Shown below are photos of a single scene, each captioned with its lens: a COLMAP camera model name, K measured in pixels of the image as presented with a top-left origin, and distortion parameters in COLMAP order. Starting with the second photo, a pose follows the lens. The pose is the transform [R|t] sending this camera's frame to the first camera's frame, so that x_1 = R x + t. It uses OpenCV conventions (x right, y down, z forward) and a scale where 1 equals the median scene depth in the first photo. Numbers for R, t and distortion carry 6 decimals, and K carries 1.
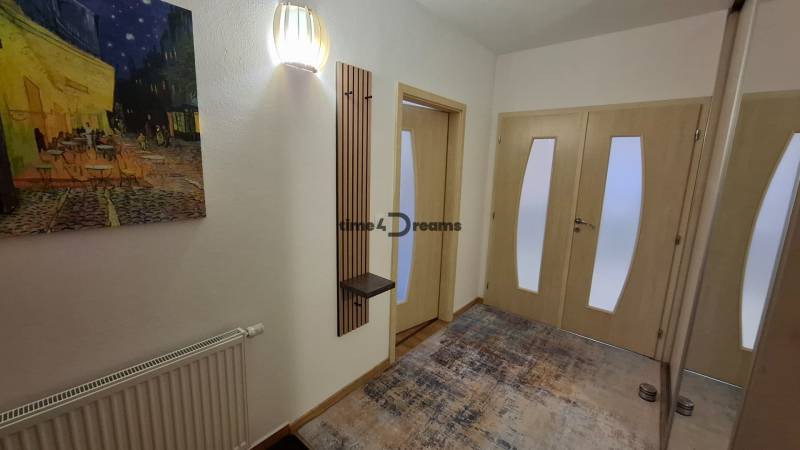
lens RADIAL K [[318.2, 0, 398.0], [0, 318.2, 221.3], [0, 0, 1]] dist [0.001906, 0.000322]
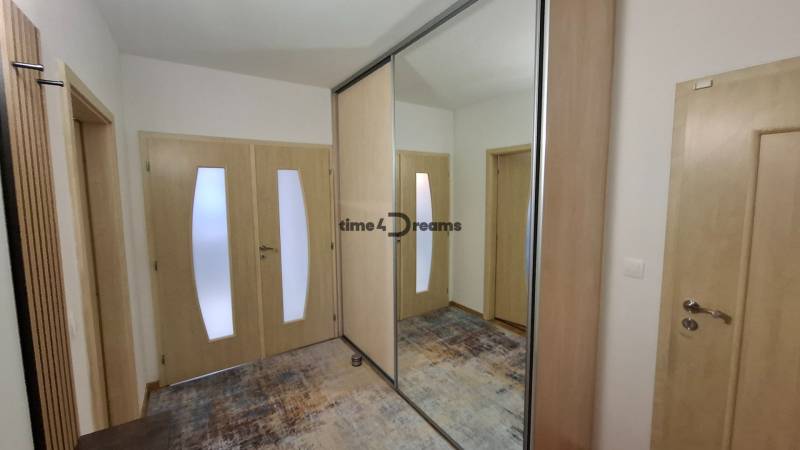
lens RADIAL K [[318.2, 0, 398.0], [0, 318.2, 221.3], [0, 0, 1]] dist [0.001906, 0.000322]
pose [[0.278374, -0.124601, 0.952356, -0.315947], [0.195685, 0.978110, 0.070772, -0.080608], [-0.940327, 0.166661, 0.296663, 0.291407]]
